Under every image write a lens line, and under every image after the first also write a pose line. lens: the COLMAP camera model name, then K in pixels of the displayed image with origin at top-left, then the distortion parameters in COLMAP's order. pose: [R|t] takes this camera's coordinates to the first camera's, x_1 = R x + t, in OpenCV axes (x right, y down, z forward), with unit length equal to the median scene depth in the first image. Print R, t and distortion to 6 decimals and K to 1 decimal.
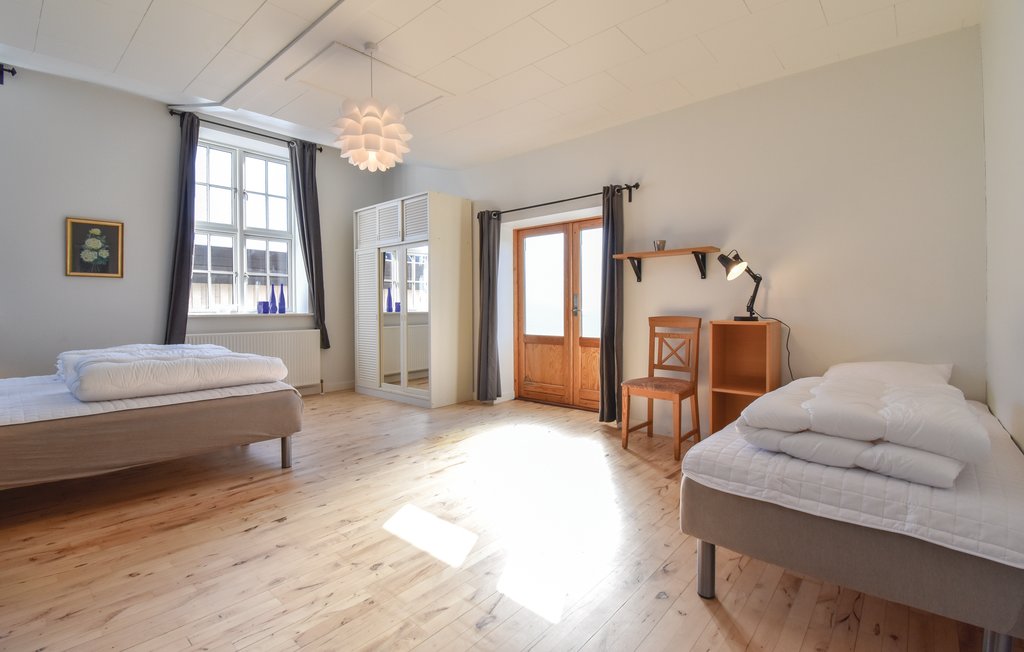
lens RADIAL K [[470.3, 0, 519.0], [0, 470.3, 311.2], [0, 0, 1]] dist [0.000414, -0.019809]
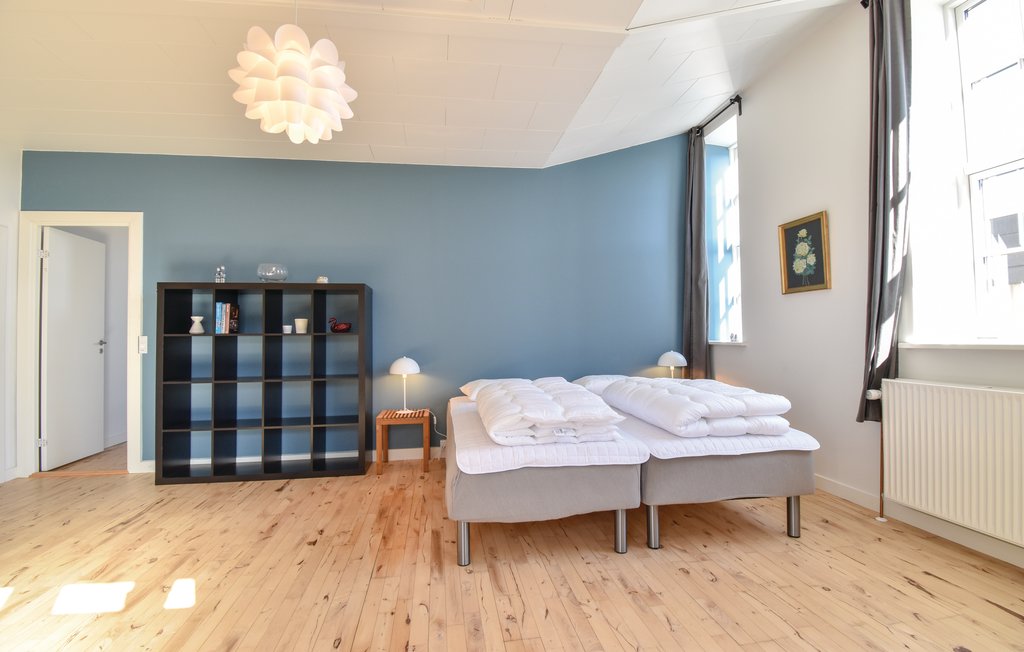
lens RADIAL K [[470.3, 0, 519.0], [0, 470.3, 311.2], [0, 0, 1]] dist [0.000414, -0.019809]
pose [[-0.657678, -0.029307, -0.752729, -0.008852], [0.006980, 0.998963, -0.044993, -0.008983], [0.753267, -0.034845, -0.656791, 1.163663]]
